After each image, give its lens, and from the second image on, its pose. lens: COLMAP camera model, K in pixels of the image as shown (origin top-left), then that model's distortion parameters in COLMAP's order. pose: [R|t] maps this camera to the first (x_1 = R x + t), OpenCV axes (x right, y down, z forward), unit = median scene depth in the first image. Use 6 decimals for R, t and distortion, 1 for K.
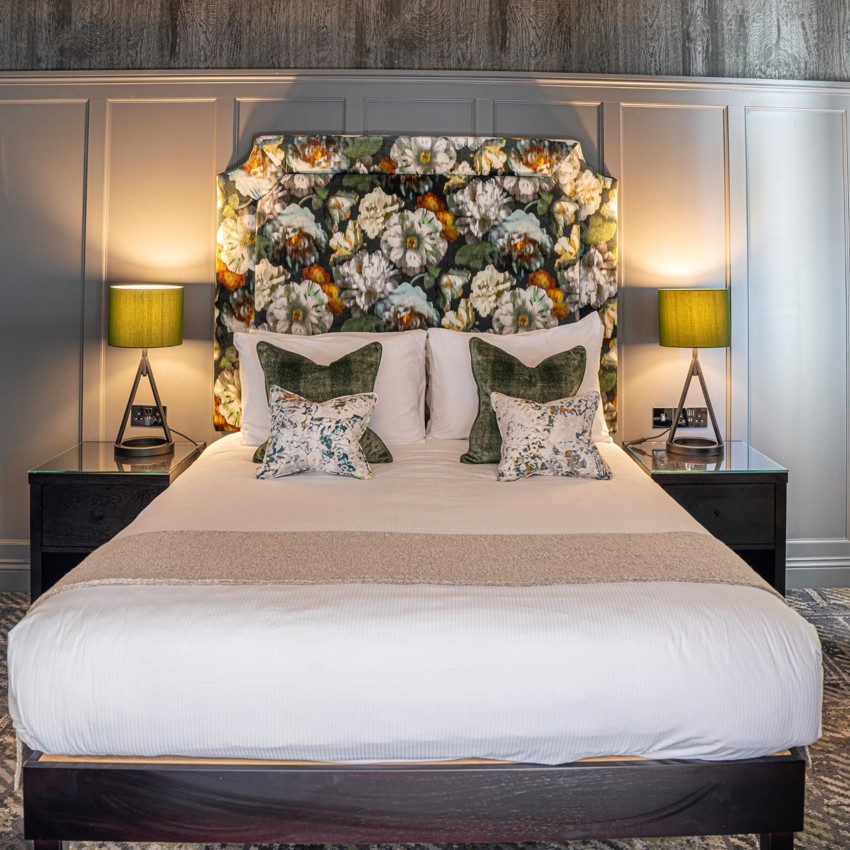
lens RADIAL K [[999.7, 0, 424.6], [0, 999.7, 422.7], [0, 0, 1]] dist [-0.088077, 0.000000]
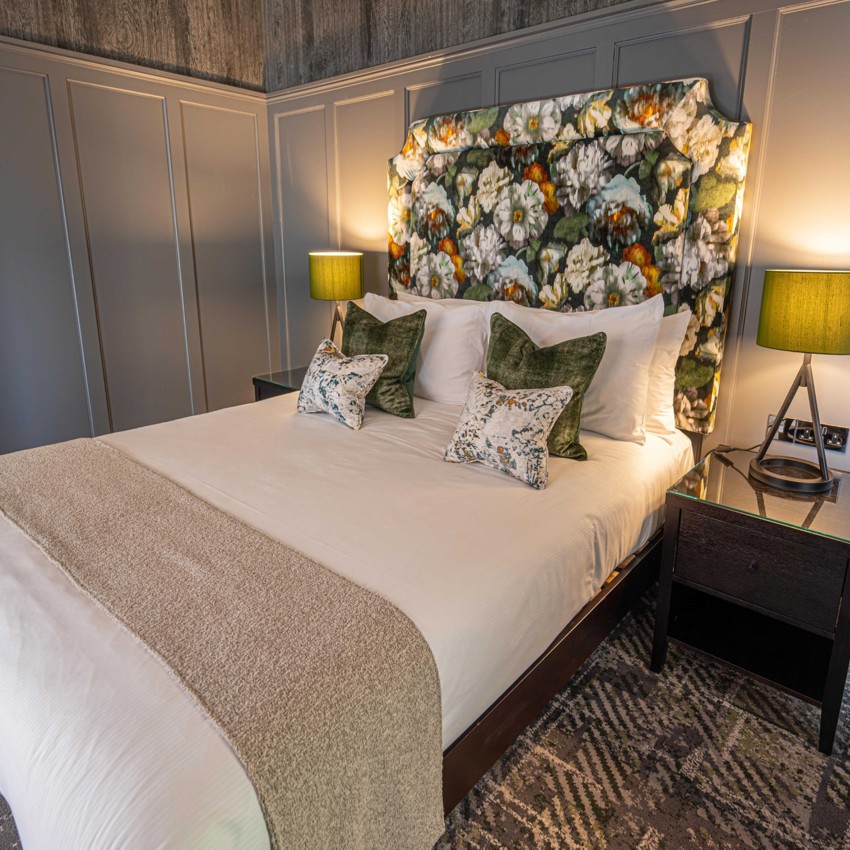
lens RADIAL K [[576.9, 0, 423.1], [0, 576.9, 439.1], [0, 0, 1]] dist [0.017087, -0.001738]
pose [[0.731908, 0.226173, -0.642773, 0.362262], [-0.116789, 0.970986, 0.208677, -0.068273], [0.671321, -0.077664, 0.737087, 0.468286]]
